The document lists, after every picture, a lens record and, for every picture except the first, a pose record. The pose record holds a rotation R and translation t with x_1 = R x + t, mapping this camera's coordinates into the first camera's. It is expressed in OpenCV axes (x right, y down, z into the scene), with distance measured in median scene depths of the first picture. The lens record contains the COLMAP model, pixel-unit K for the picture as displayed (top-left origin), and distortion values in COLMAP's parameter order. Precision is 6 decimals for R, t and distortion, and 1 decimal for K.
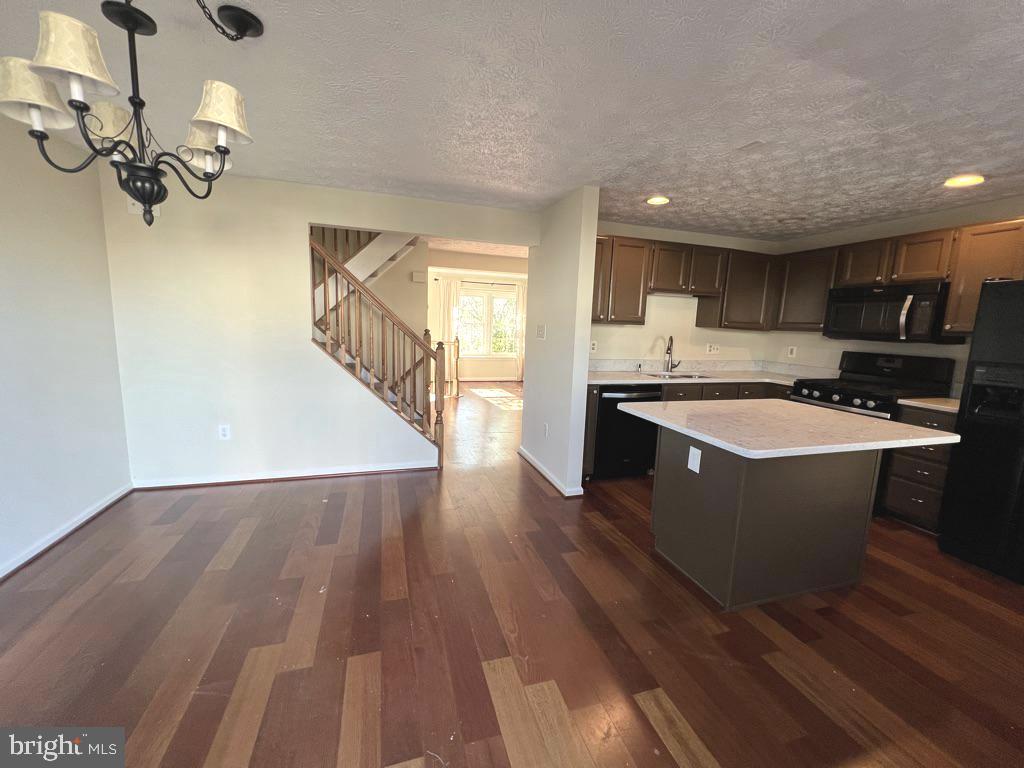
lens RADIAL K [[410.0, 0, 512.1], [0, 410.0, 381.4], [0, 0, 1]] dist [-0.001675, 0.000380]
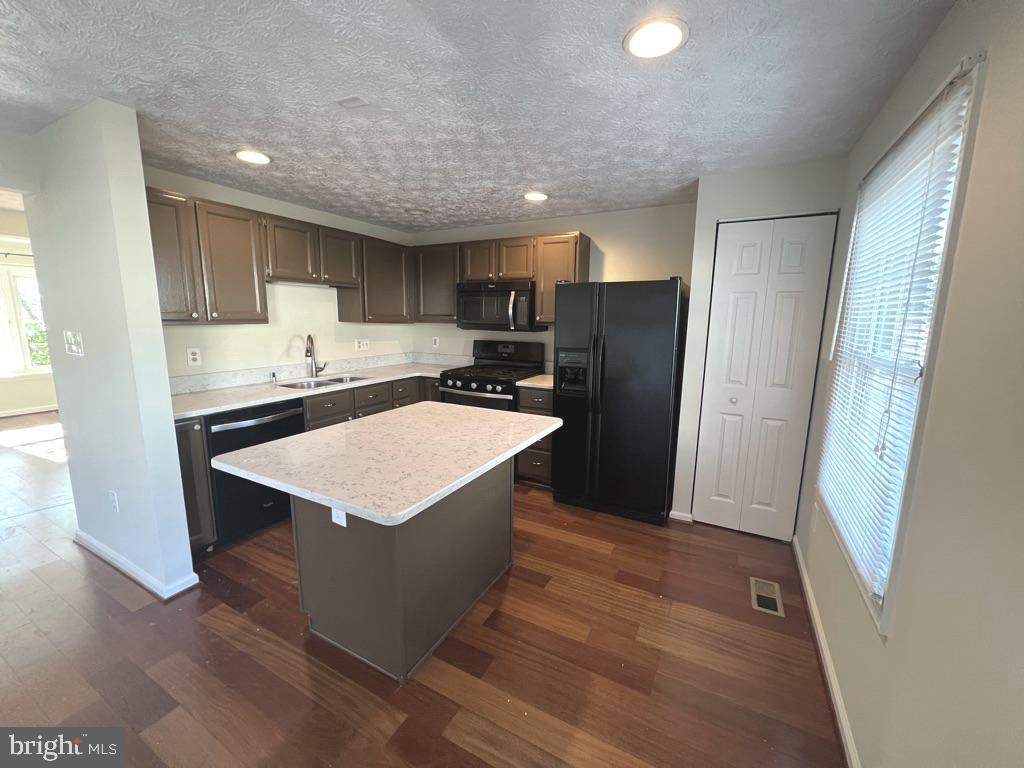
lens RADIAL K [[410.0, 0, 512.3], [0, 410.0, 381.3], [0, 0, 1]] dist [-0.001675, 0.000380]
pose [[0.714642, -0.137745, 0.685794, 0.139611], [0.113307, 0.990267, 0.080826, -0.052807], [-0.690253, 0.019944, 0.723294, 0.167375]]
